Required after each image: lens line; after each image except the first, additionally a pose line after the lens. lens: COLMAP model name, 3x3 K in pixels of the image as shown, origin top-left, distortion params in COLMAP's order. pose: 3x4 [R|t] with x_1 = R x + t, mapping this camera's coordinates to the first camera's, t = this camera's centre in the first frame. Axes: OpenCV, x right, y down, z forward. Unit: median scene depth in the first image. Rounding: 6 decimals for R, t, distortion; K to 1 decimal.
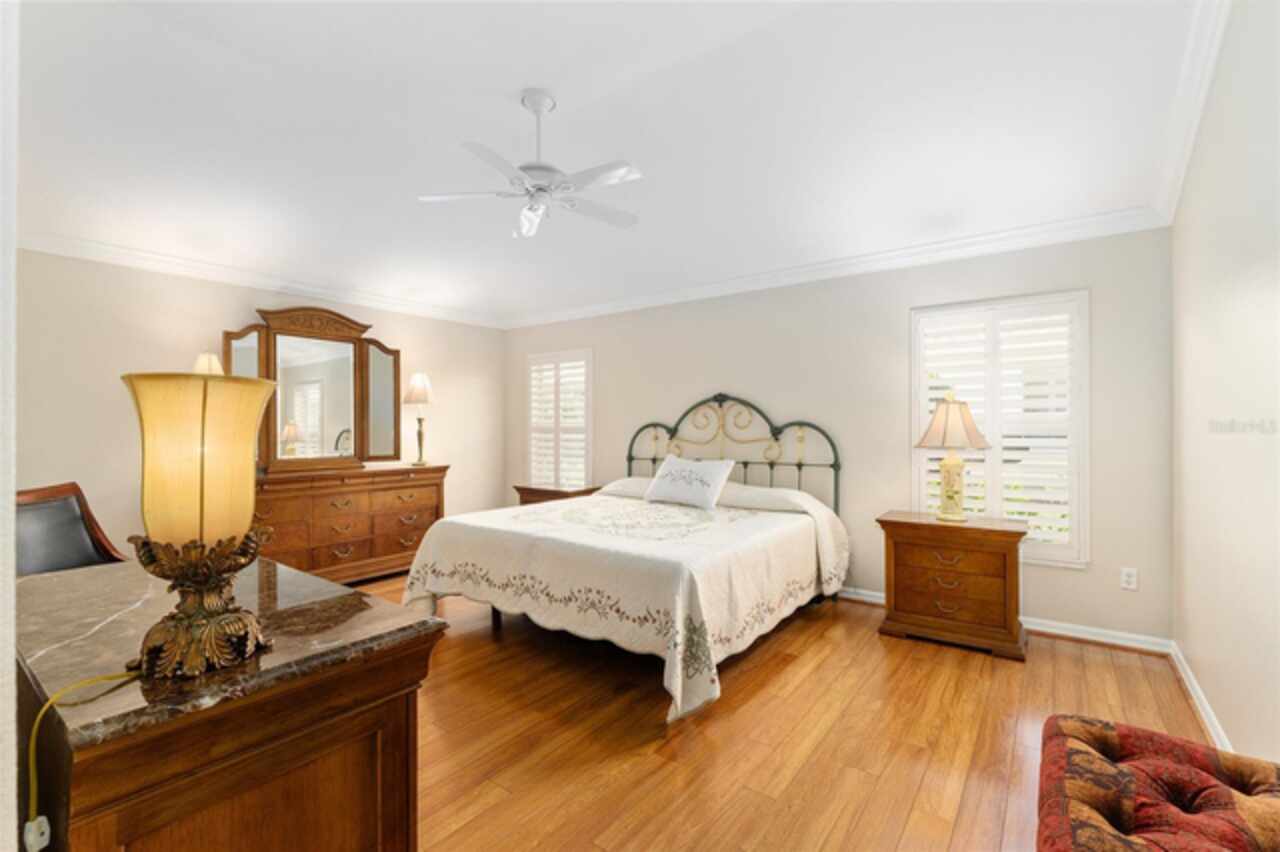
lens RADIAL K [[530.5, 0, 659.7], [0, 530.5, 433.9], [0, 0, 1]] dist [0.001032, 0.000465]
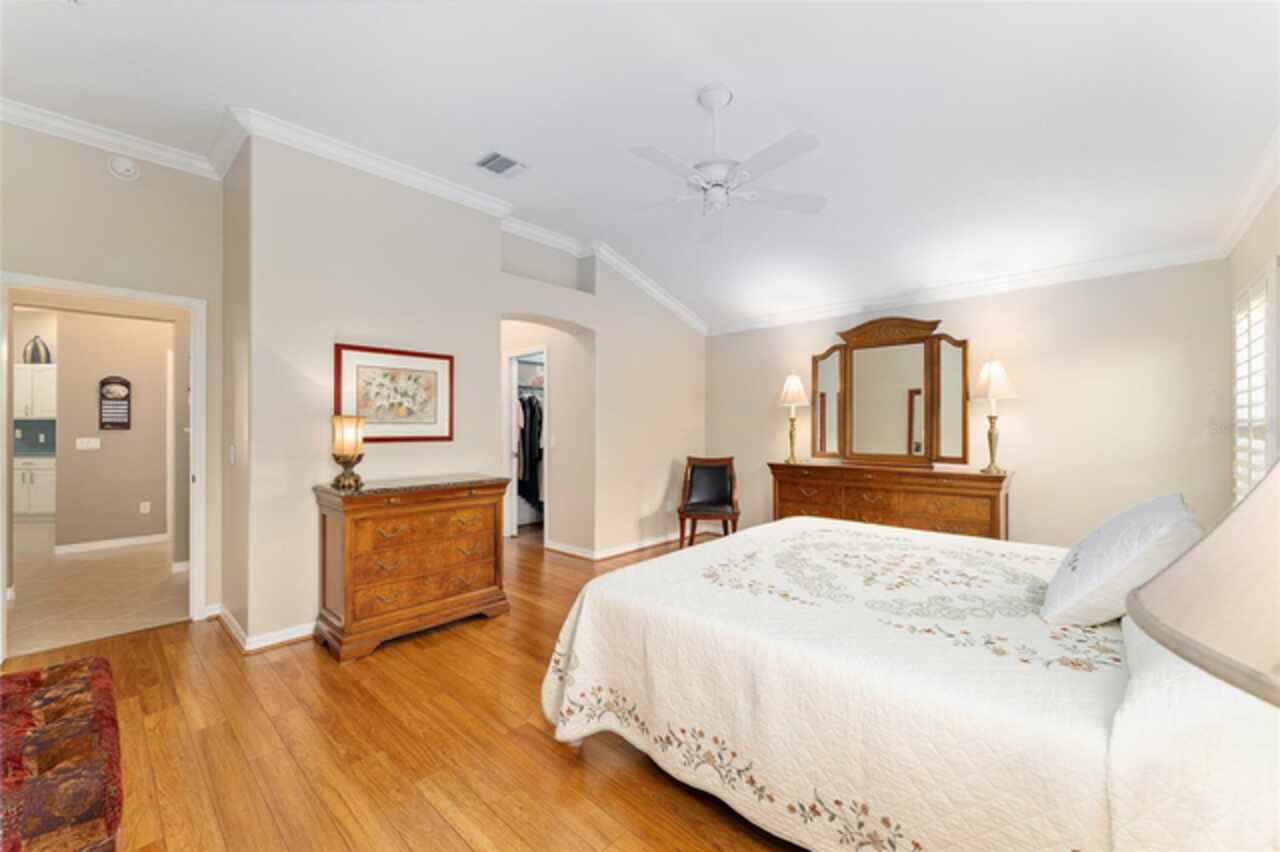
lens RADIAL K [[513.9, 0, 643.4], [0, 513.9, 424.5], [0, 0, 1]] dist [0.002225, 0.000091]
pose [[-0.105952, 0.000634, -0.994371, 0.715757], [-0.012389, 0.999921, 0.001958, -0.018573], [0.994294, 0.012526, -0.105936, 0.936747]]
